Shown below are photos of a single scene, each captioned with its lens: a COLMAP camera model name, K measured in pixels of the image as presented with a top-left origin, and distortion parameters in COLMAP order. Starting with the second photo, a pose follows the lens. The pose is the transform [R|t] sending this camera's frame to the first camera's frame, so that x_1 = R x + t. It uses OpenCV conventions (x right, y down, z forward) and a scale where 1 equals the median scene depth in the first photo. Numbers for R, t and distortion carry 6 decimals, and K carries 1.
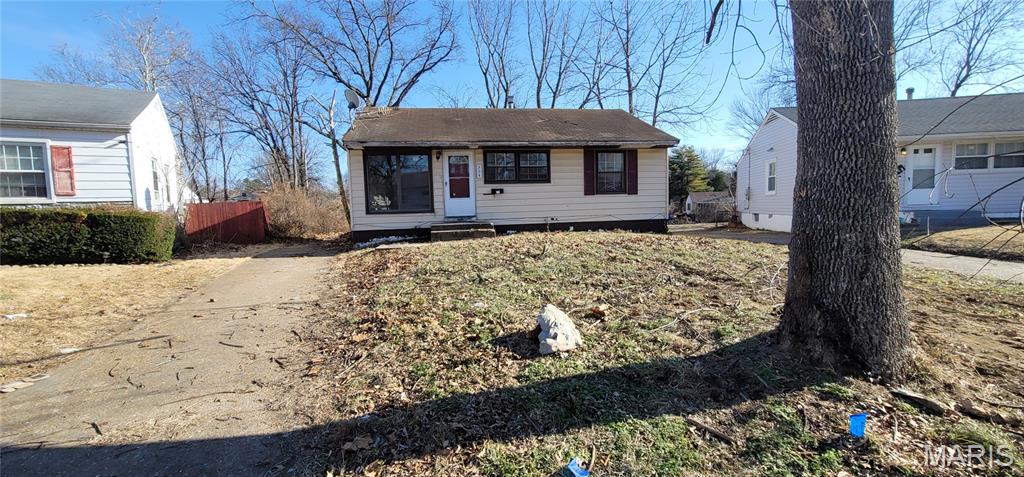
lens RADIAL K [[420.1, 0, 507.7], [0, 420.1, 238.5], [0, 0, 1]] dist [-0.004621, 0.001519]
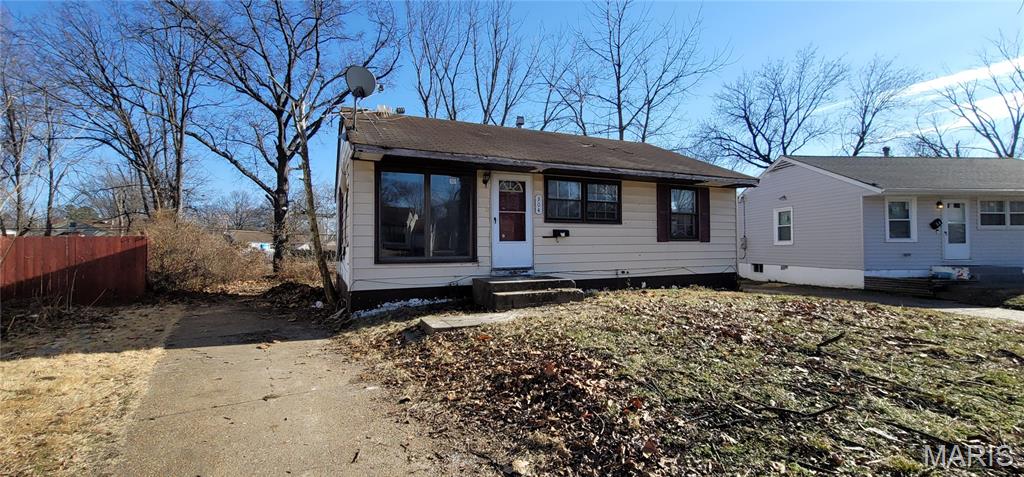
lens RADIAL K [[420.1, 0, 506.1], [0, 420.1, 235.4], [0, 0, 1]] dist [-0.004621, 0.001519]
pose [[0.966557, 0.028902, 0.254819, -0.288922], [-0.001825, 0.994379, -0.105860, -0.032136], [-0.256446, 0.101855, 0.961177, 0.328295]]
